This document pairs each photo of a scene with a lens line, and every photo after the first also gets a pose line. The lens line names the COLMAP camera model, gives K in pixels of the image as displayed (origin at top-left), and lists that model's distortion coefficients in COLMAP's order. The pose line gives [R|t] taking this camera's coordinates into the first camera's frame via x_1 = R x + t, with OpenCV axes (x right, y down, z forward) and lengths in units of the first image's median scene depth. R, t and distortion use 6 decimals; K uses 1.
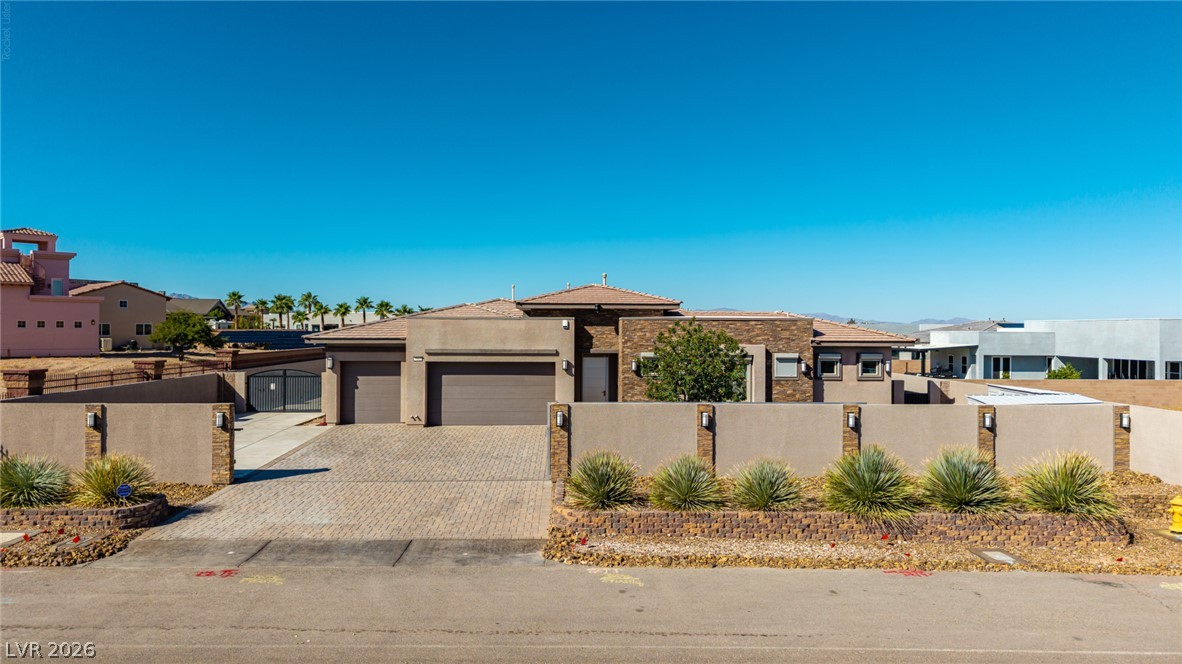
lens RADIAL K [[787.8, 0, 587.2], [0, 787.8, 331.2], [0, 0, 1]] dist [0.042279, -0.046496]
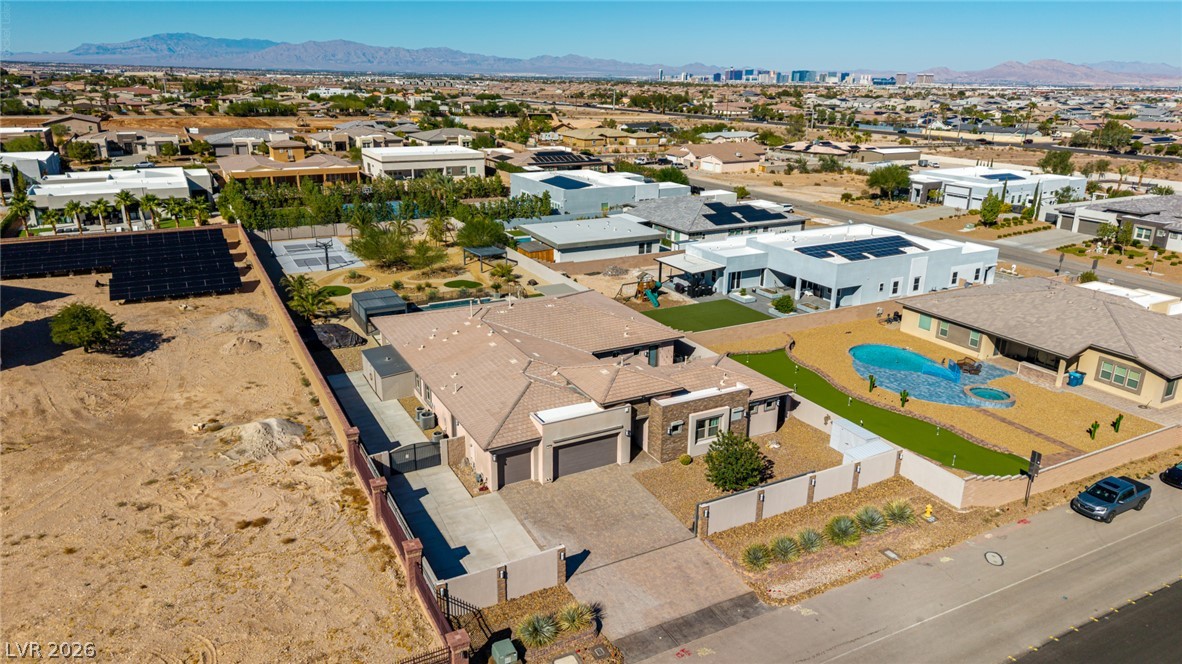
lens RADIAL K [[787.8, 0, 587.2], [0, 787.8, 331.2], [0, 0, 1]] dist [0.042279, -0.046496]
pose [[0.897221, -0.136285, 0.420025, -0.800933], [-0.003781, 0.948777, 0.315925, -0.713264], [-0.441566, -0.285042, 0.850747, -0.357519]]
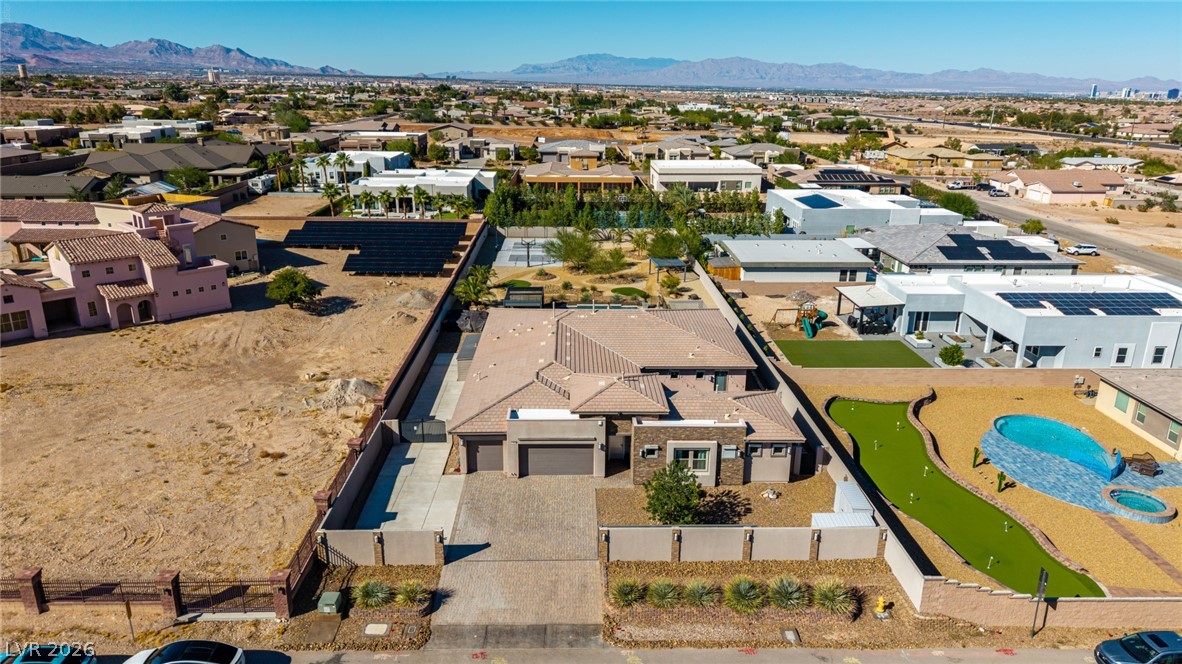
lens RADIAL K [[787.8, 0, 587.2], [0, 787.8, 331.2], [0, 0, 1]] dist [0.042279, -0.046496]
pose [[0.999985, 0.004242, -0.003486, -0.051276], [-0.003000, 0.953877, 0.300182, -0.710767], [0.004599, -0.300167, 0.953876, -0.551896]]
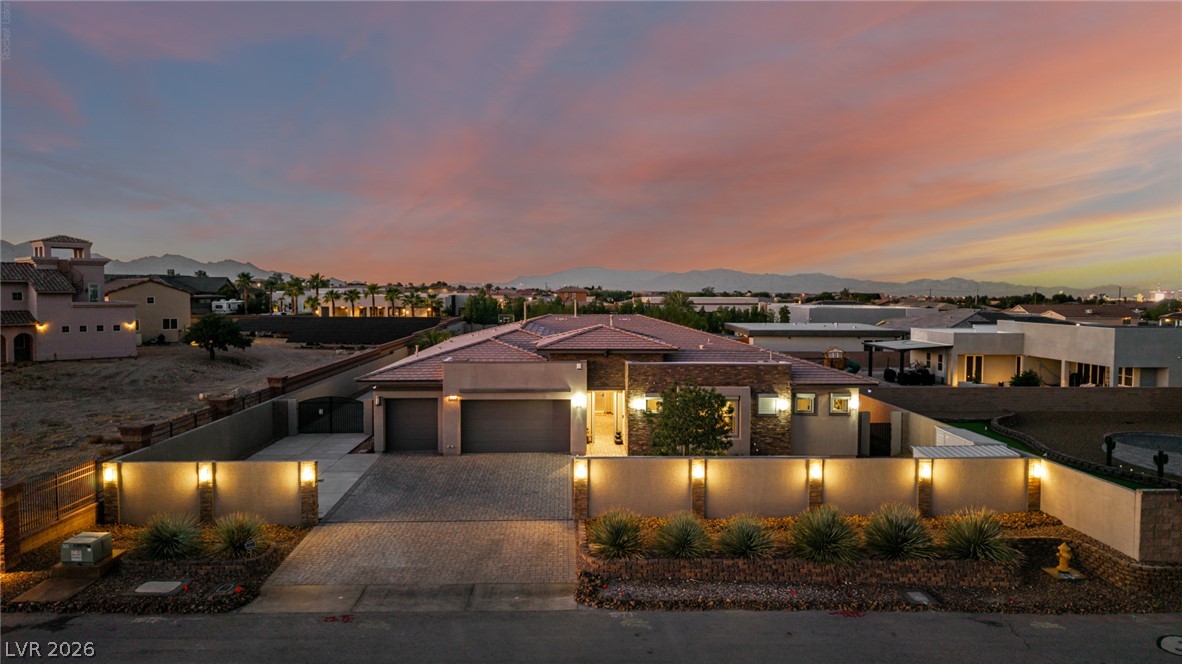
lens RADIAL K [[787.8, 0, 587.2], [0, 787.8, 331.2], [0, 0, 1]] dist [0.042279, -0.046496]
pose [[0.999988, -0.001652, 0.004631, -0.021669], [0.001416, 0.998727, 0.050425, -0.122088], [-0.004708, -0.050418, 0.998717, -0.160330]]
